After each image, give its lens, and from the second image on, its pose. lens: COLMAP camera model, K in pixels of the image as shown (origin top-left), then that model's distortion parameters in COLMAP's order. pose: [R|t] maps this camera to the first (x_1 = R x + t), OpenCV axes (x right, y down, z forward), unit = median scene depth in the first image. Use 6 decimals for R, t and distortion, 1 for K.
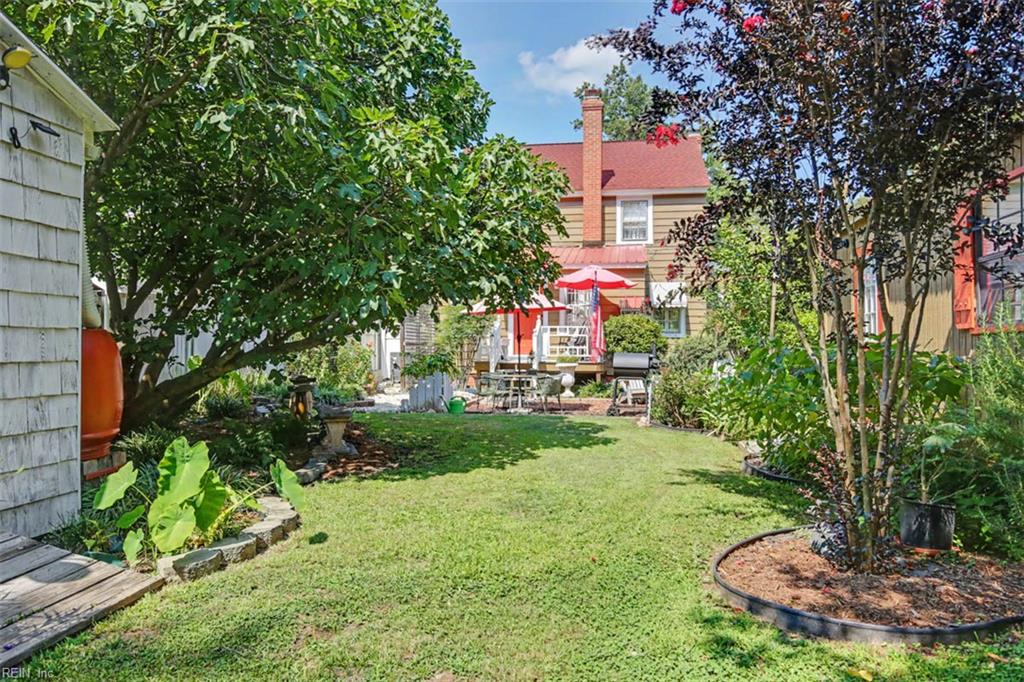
lens RADIAL K [[696.8, 0, 513.1], [0, 696.8, 343.9], [0, 0, 1]] dist [0.012881, 0.000238]
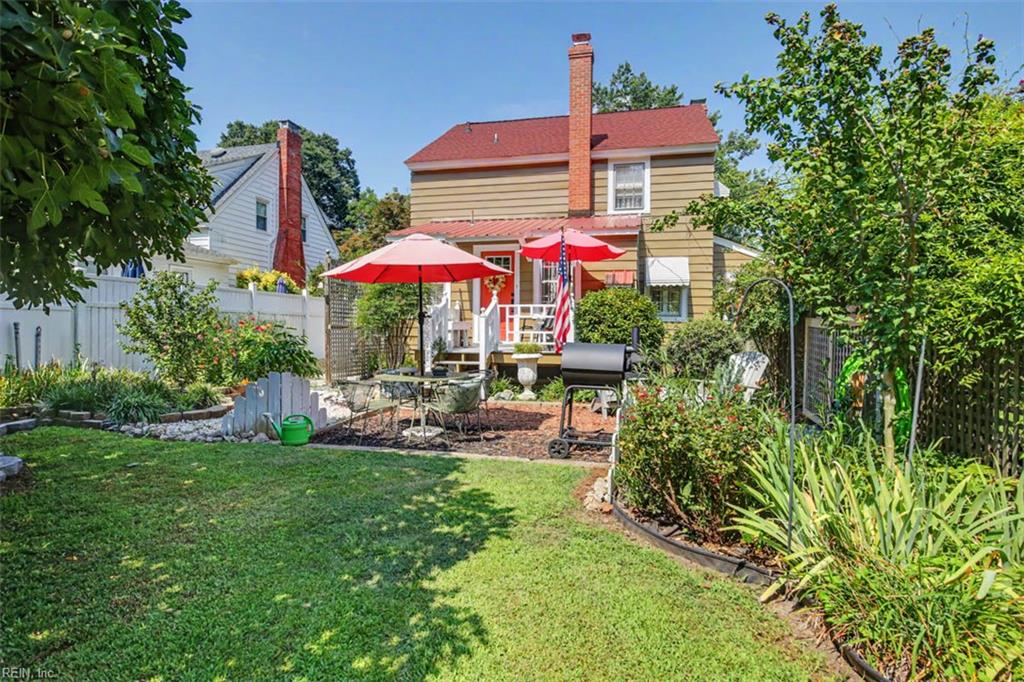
lens RADIAL K [[546.5, 0, 508.3], [0, 546.5, 337.4], [0, 0, 1]] dist [-0.006465, -0.000303]
pose [[0.997497, 0.007318, -0.070331, 0.075445], [-0.006186, 0.999848, 0.016305, 0.000659], [0.070439, -0.015829, 0.997390, 0.316021]]
